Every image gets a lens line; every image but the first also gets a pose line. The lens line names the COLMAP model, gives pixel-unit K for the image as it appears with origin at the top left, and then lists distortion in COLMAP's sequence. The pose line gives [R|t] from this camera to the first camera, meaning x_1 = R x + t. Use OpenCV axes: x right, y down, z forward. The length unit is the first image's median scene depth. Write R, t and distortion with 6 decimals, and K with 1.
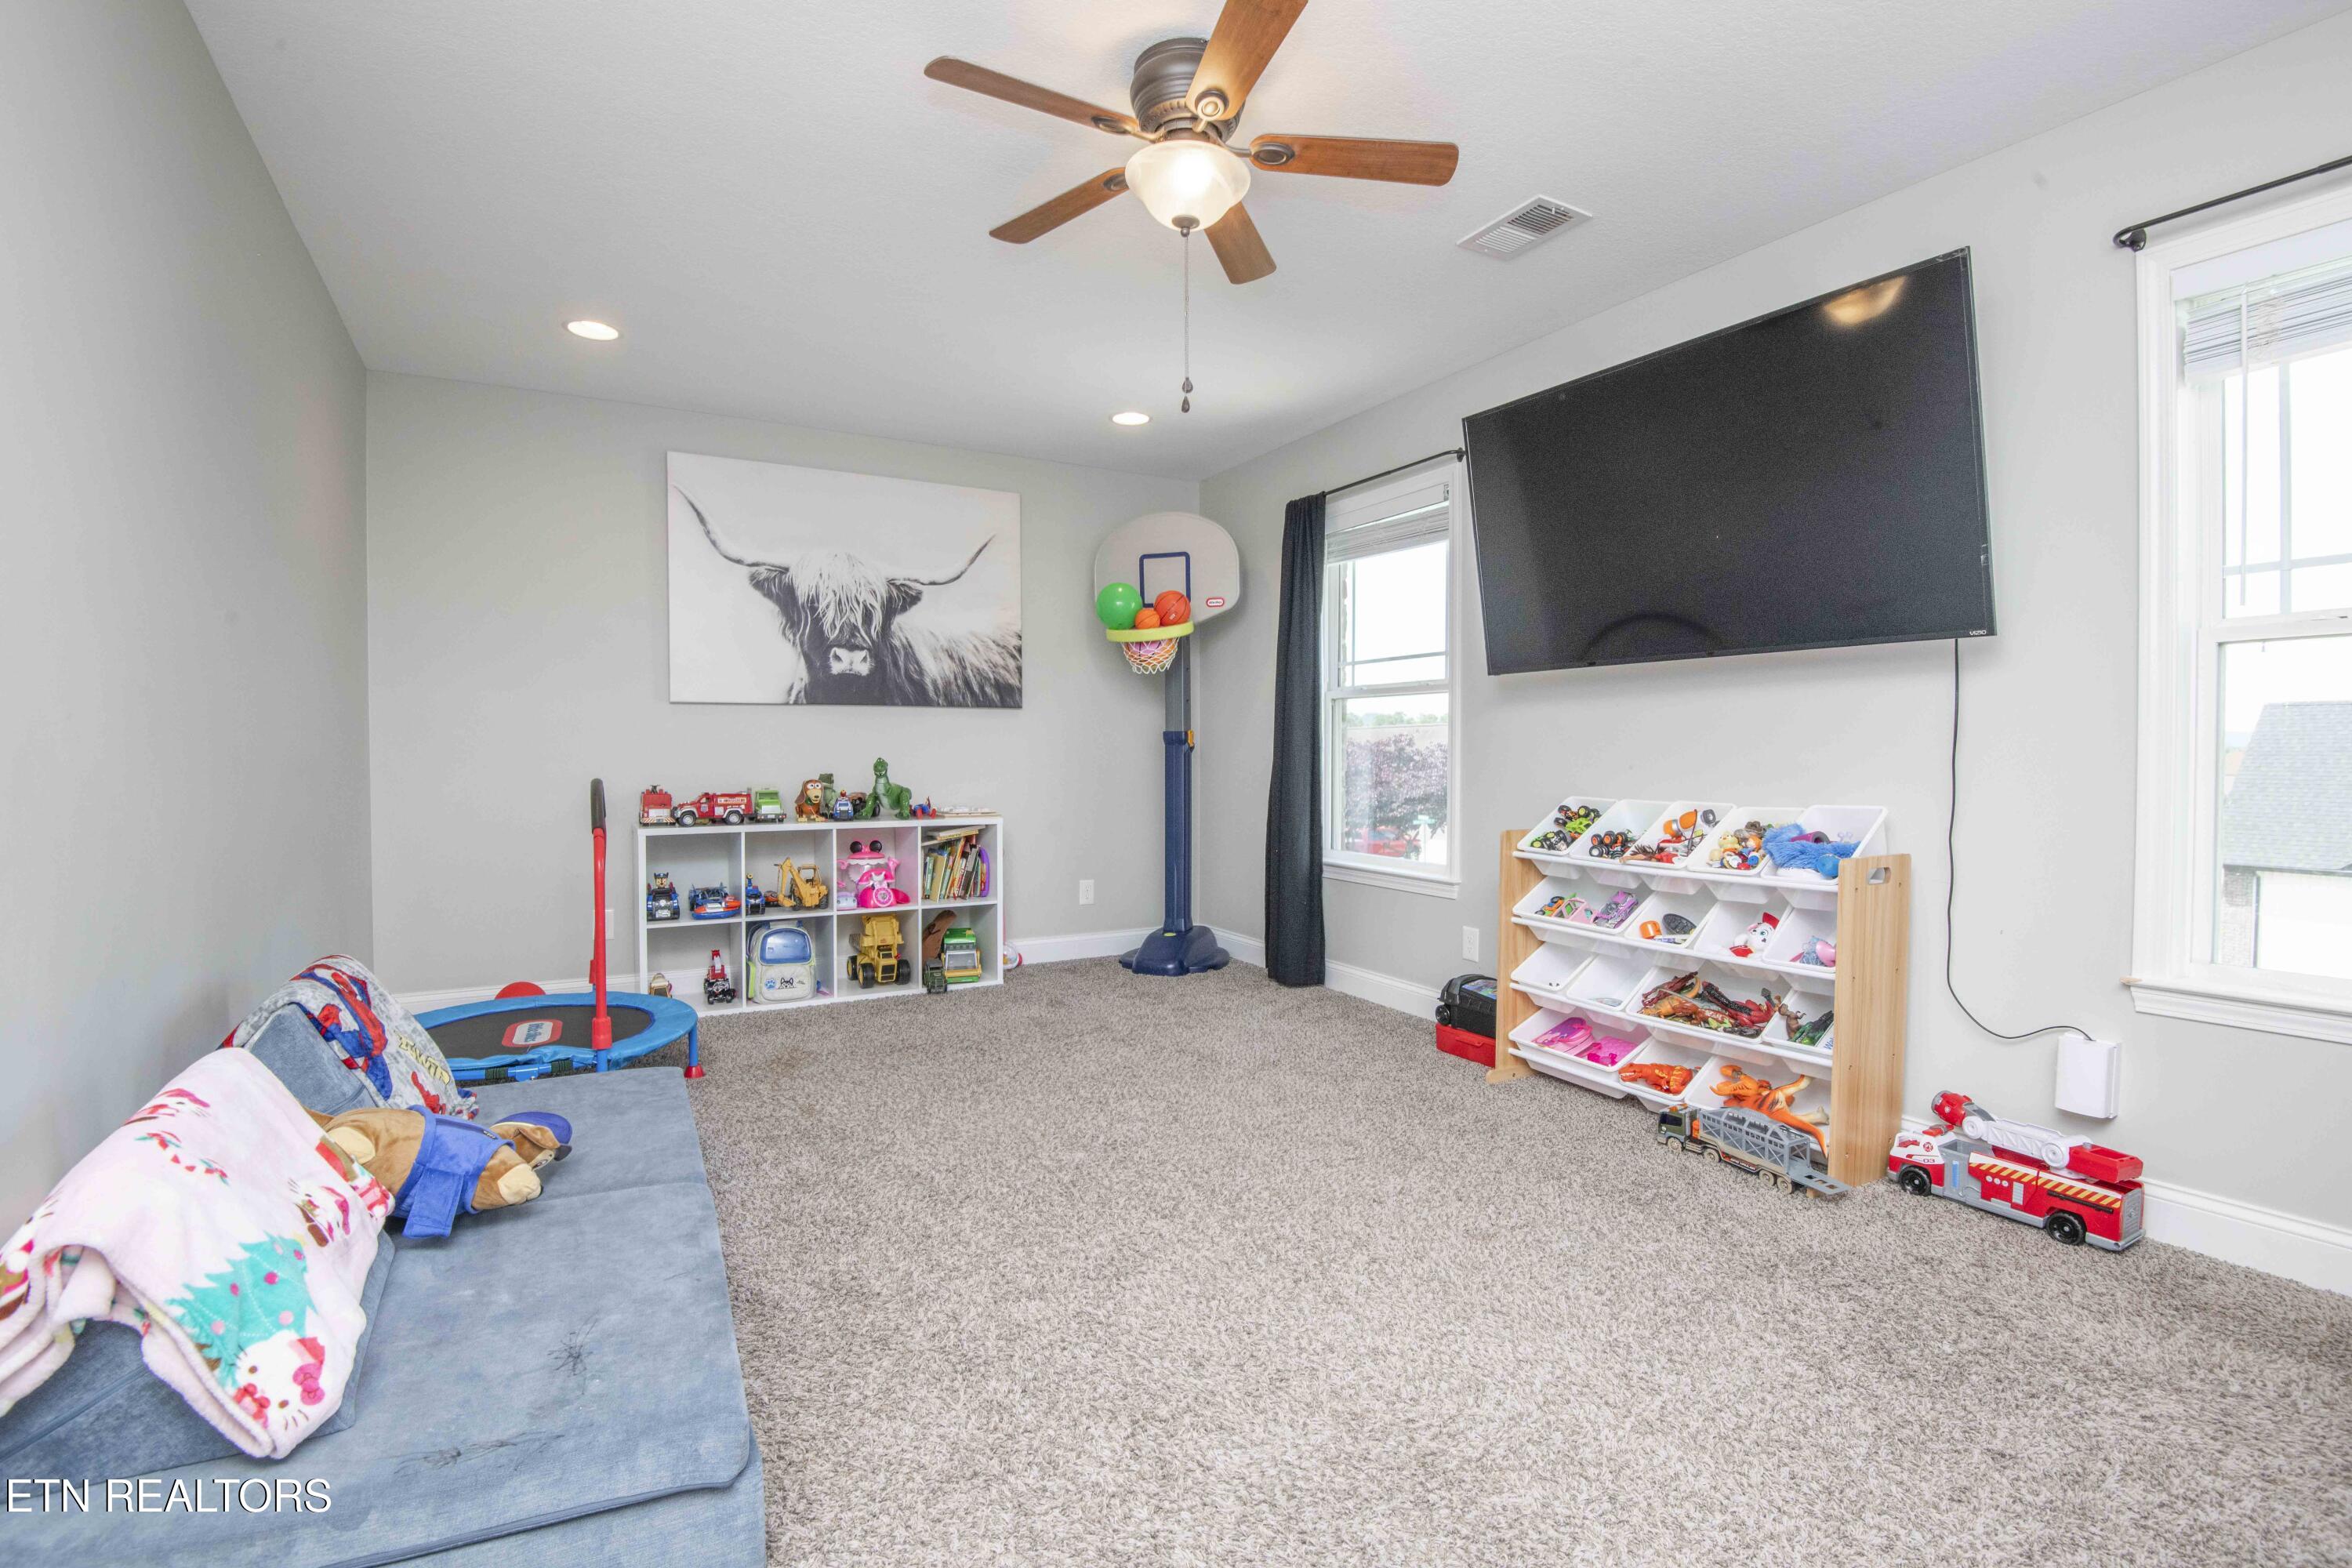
lens RADIAL K [[1082.4, 0, 1190.6], [0, 1082.4, 779.5], [0, 0, 1]] dist [-0.022263, -0.012067]
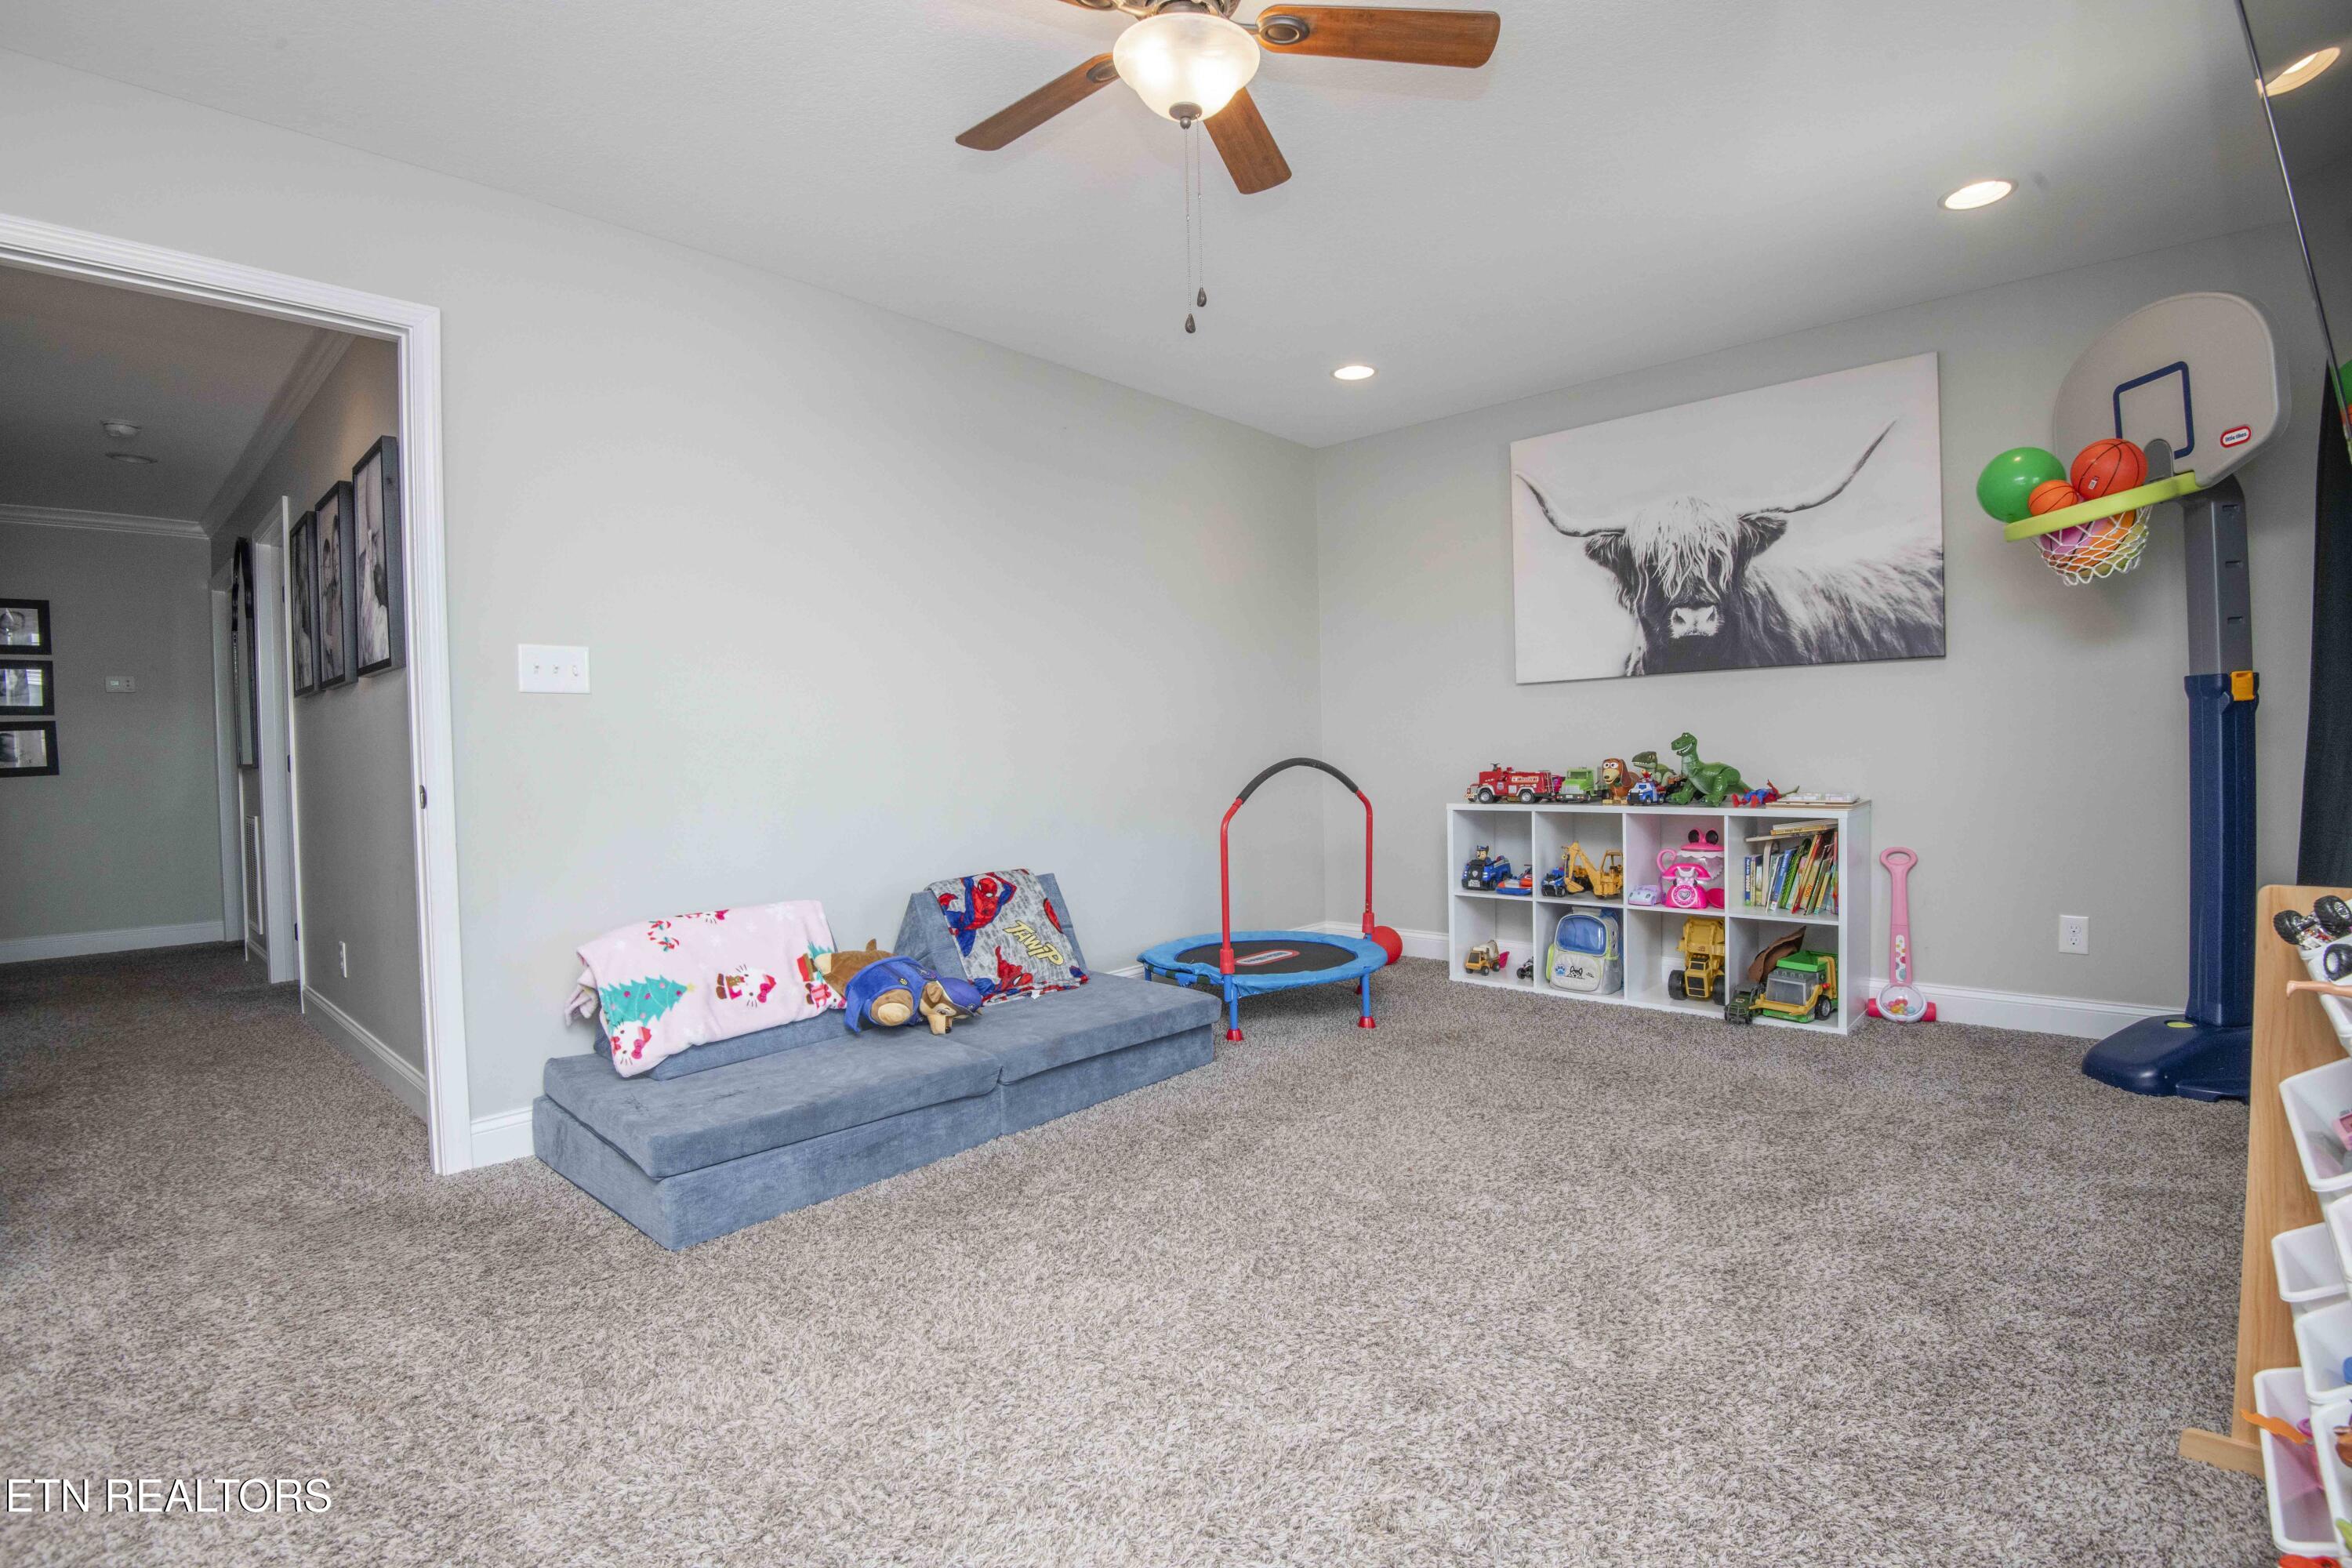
lens RADIAL K [[1082.4, 0, 1185.8], [0, 1082.4, 777.3], [0, 0, 1]] dist [-0.022263, -0.012067]
pose [[0.309051, 0.017219, -0.950890, 0.381884], [-0.000006, 0.999836, 0.018103, -0.000164], [0.951045, -0.005589, 0.309000, 0.346815]]
